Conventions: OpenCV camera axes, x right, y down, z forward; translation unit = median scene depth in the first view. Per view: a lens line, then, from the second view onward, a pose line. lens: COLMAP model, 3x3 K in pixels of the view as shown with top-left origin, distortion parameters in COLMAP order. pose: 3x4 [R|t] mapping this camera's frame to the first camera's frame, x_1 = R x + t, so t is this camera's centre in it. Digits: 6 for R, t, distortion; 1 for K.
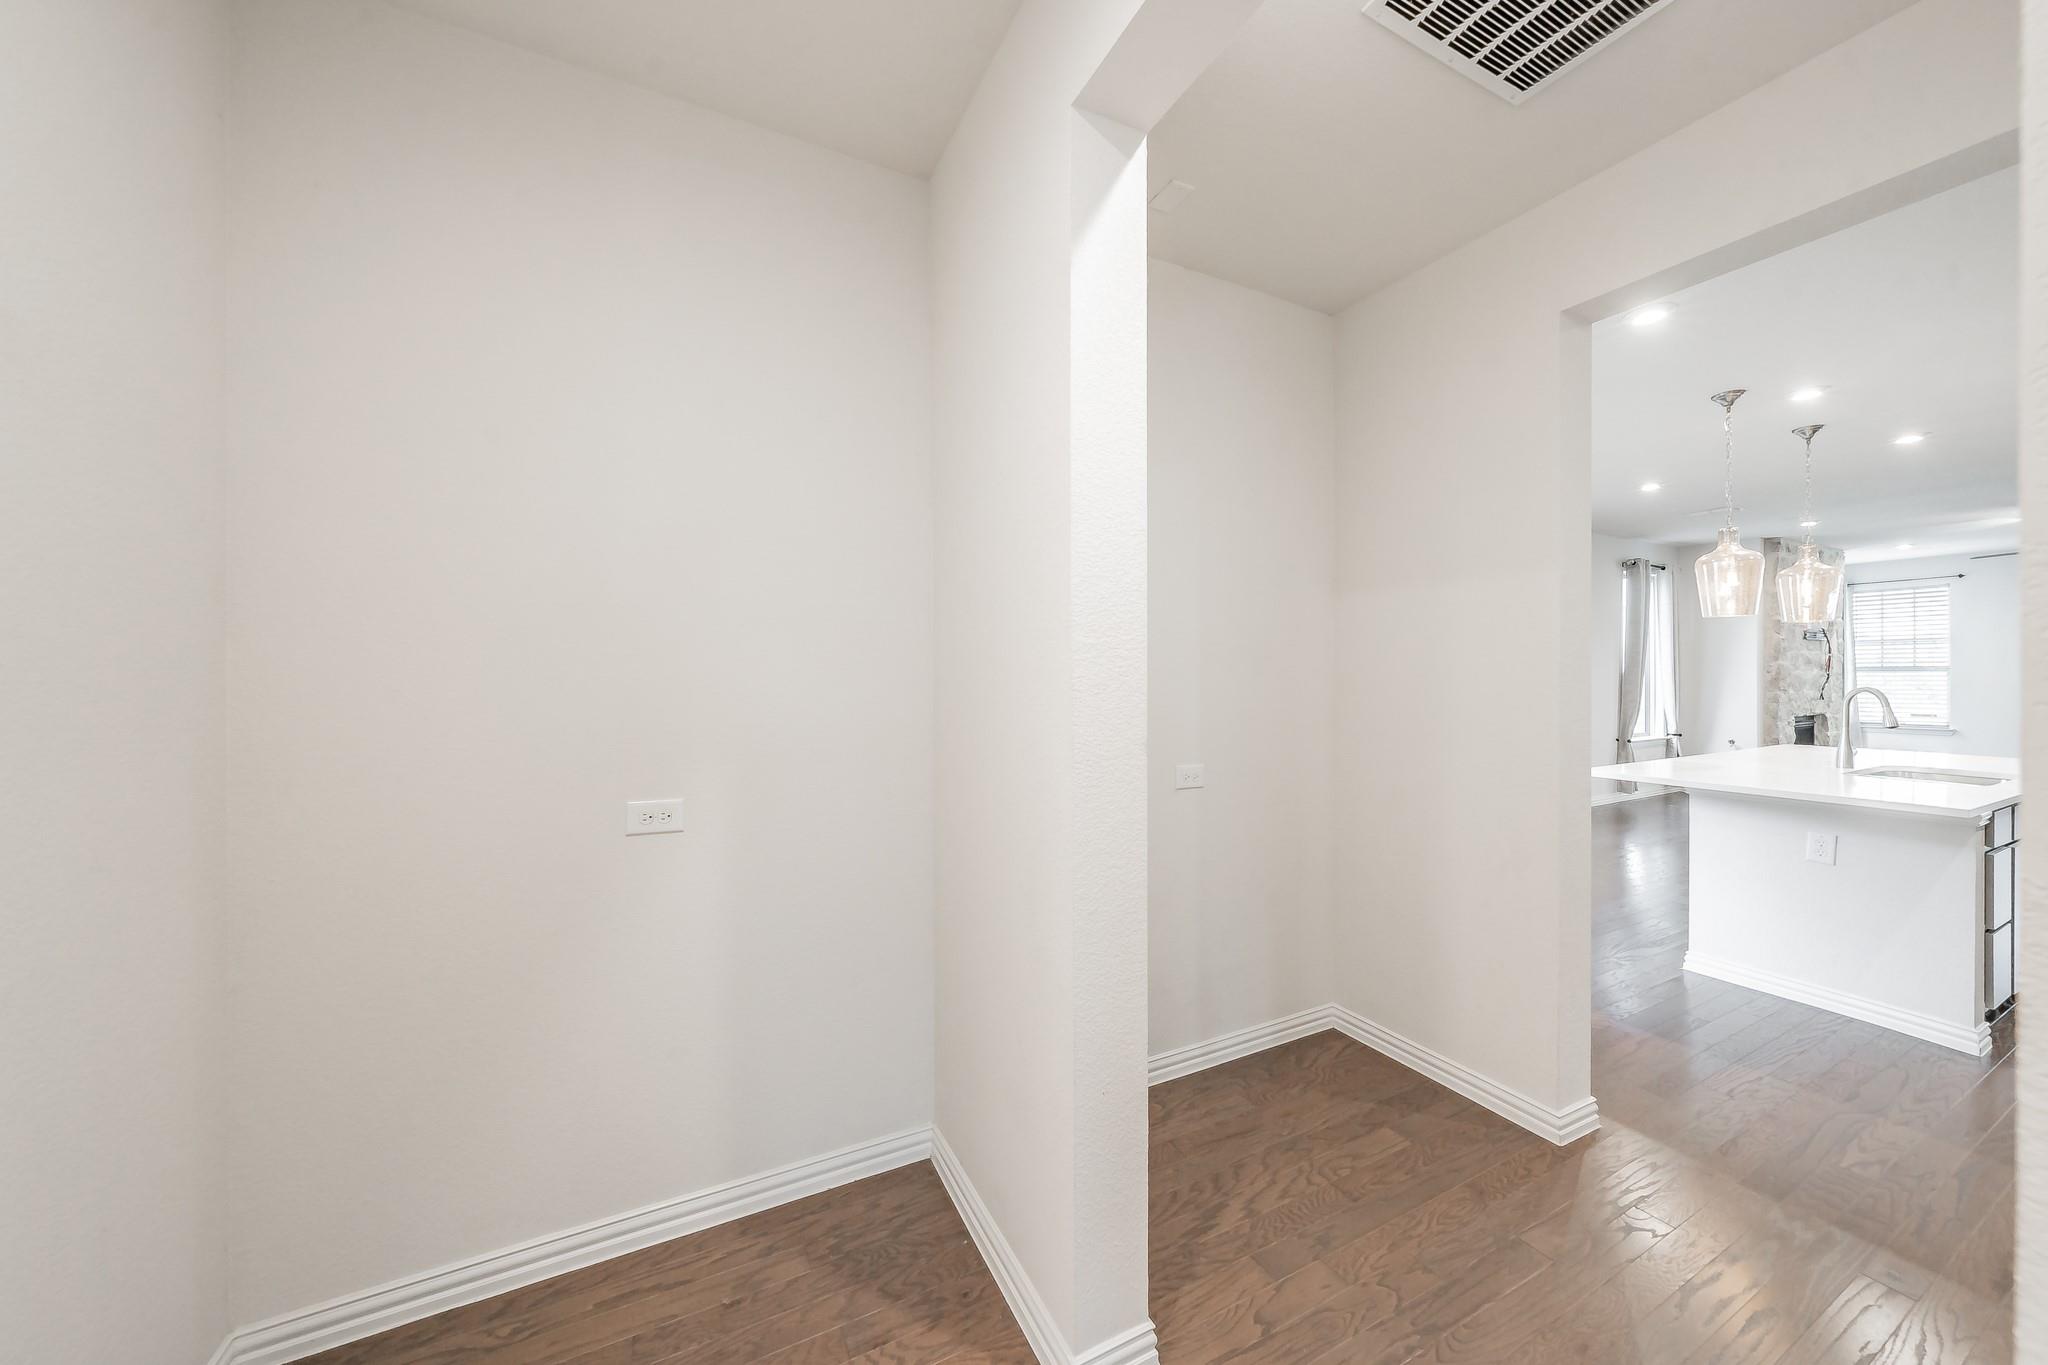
lens RADIAL K [[712.1, 0, 1021.5], [0, 712.1, 674.5], [0, 0, 1]] dist [0.001528, -0.000112]
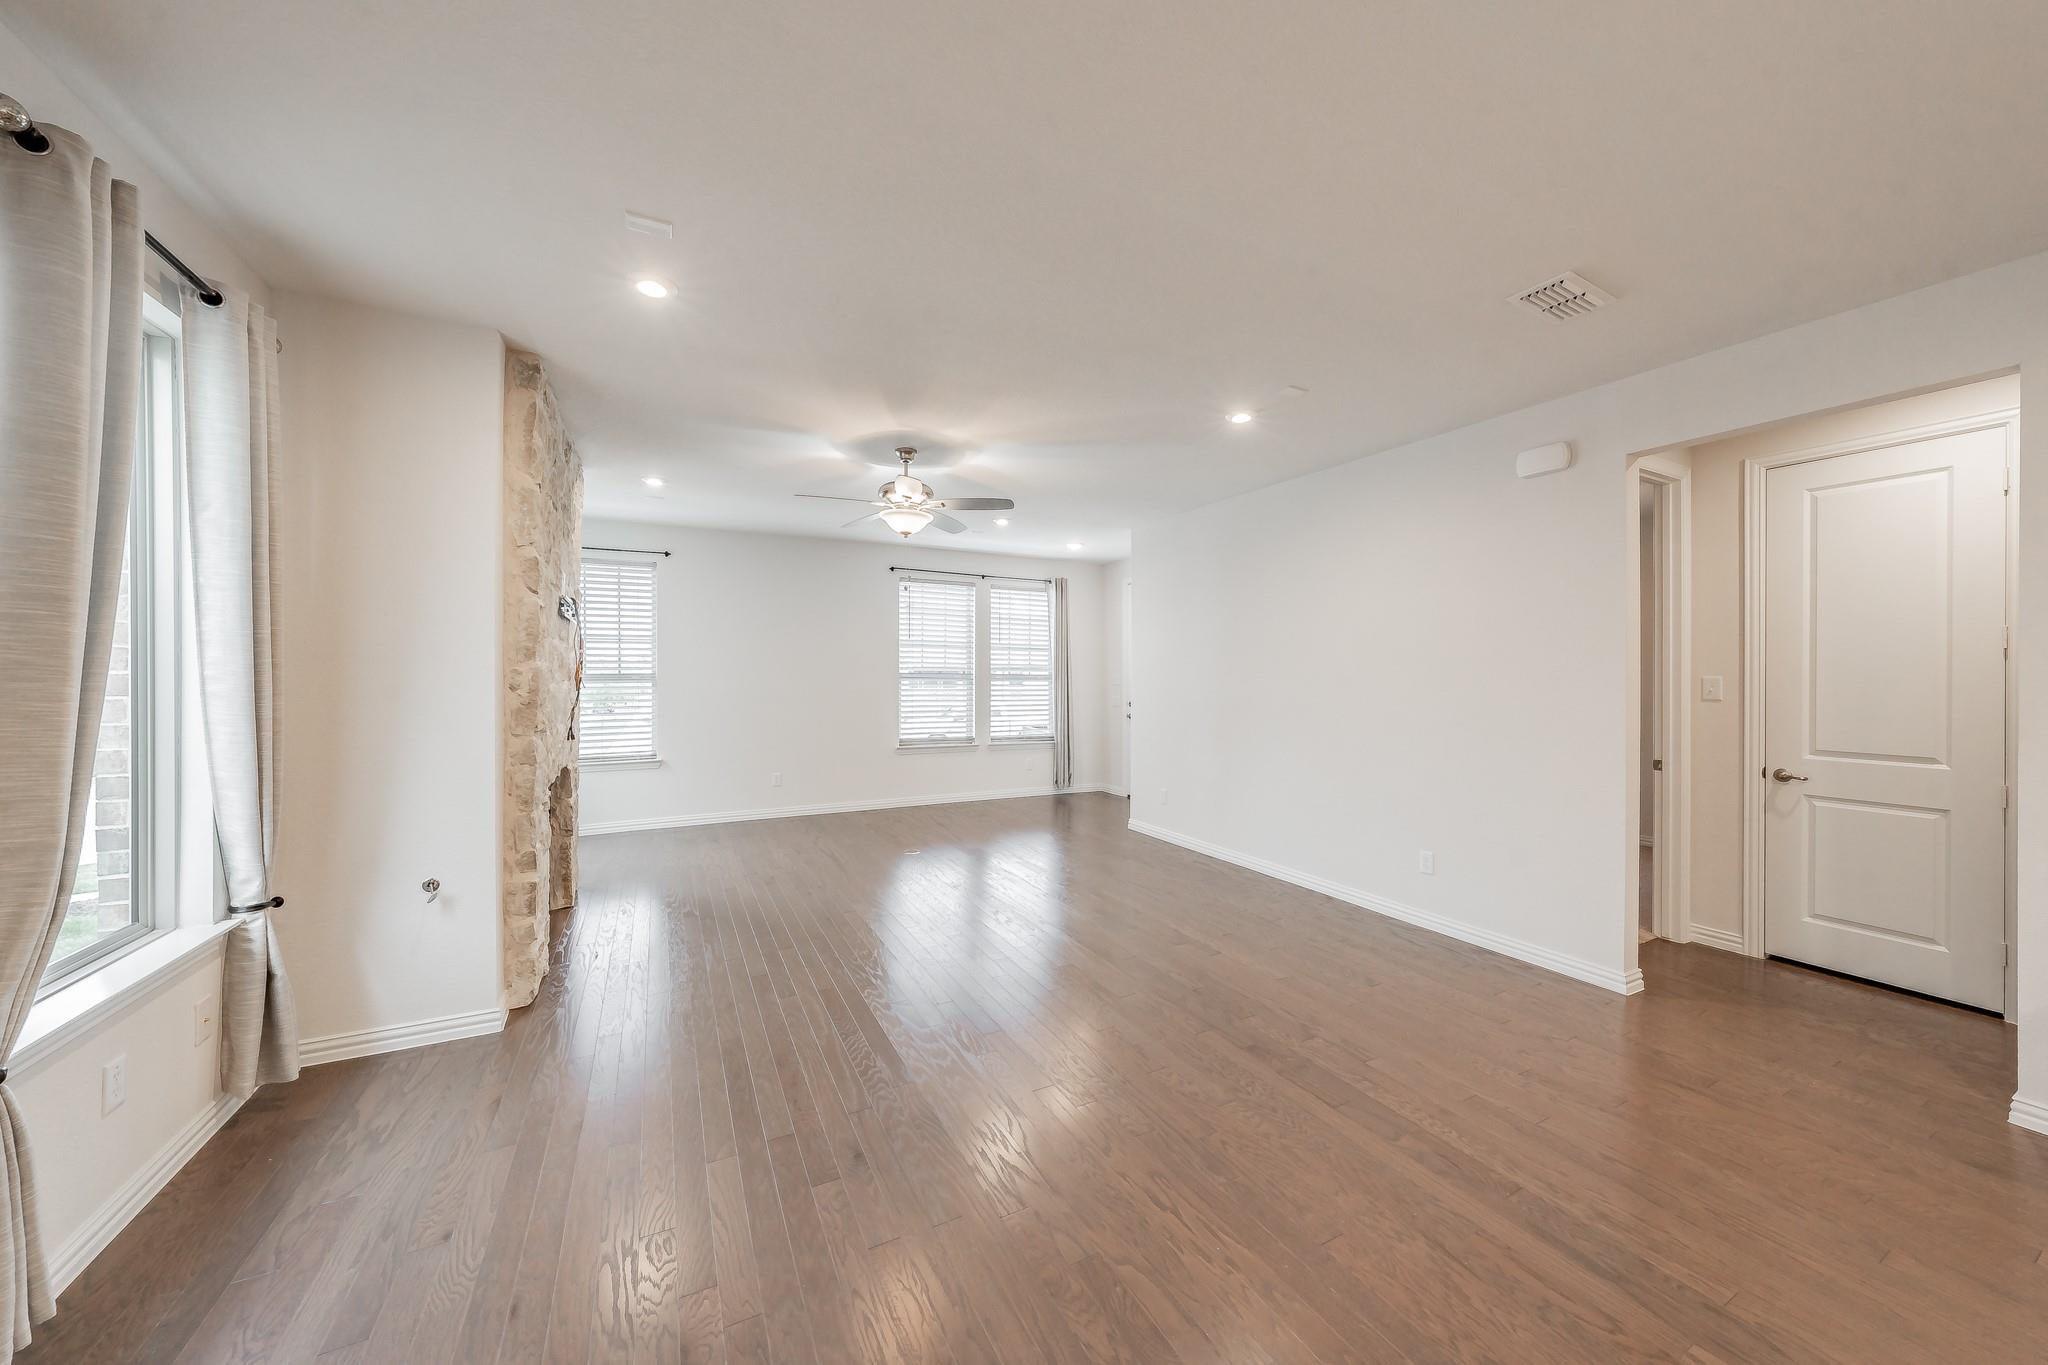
lens RADIAL K [[712.1, 0, 1031.9], [0, 712.1, 682.2], [0, 0, 1]] dist [0.001528, -0.000112]
pose [[-0.005687, -0.002087, 0.999982, 0.651141], [-0.005683, 0.999982, 0.002055, -0.009154], [-0.999968, -0.005671, -0.005699, 0.716022]]
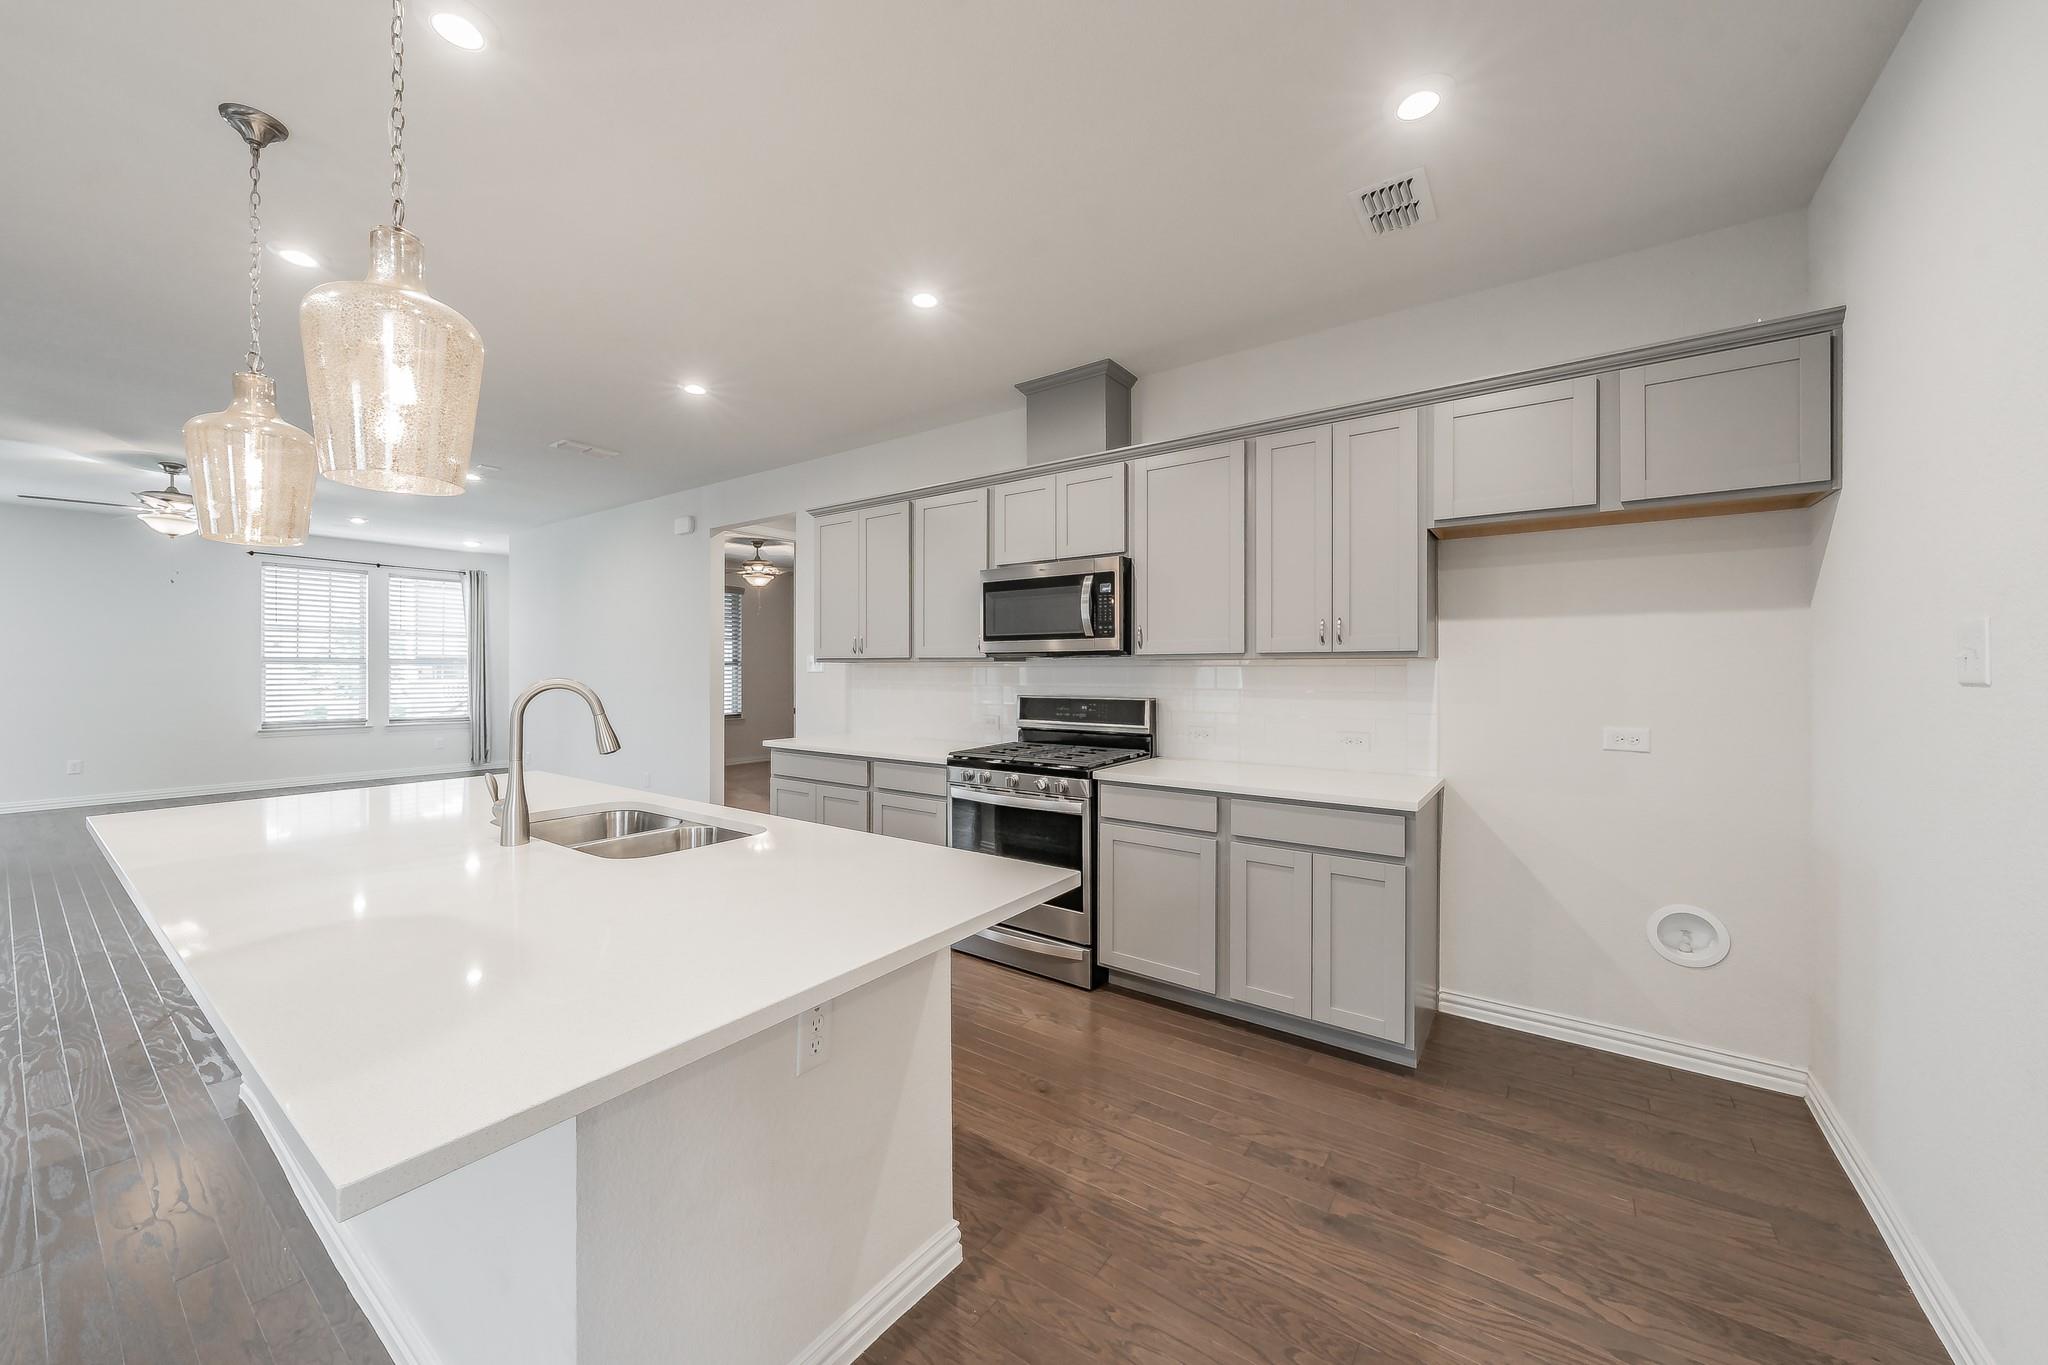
lens RADIAL K [[750.7, 0, 972.8], [0, 750.7, 686.4], [0, 0, 1]] dist [0.015390, 0.000183]
pose [[-0.411347, -0.018524, 0.911290, 0.247451], [-0.002296, 0.999811, 0.019287, -0.000785], [-0.911476, 0.005841, -0.411312, 0.420624]]
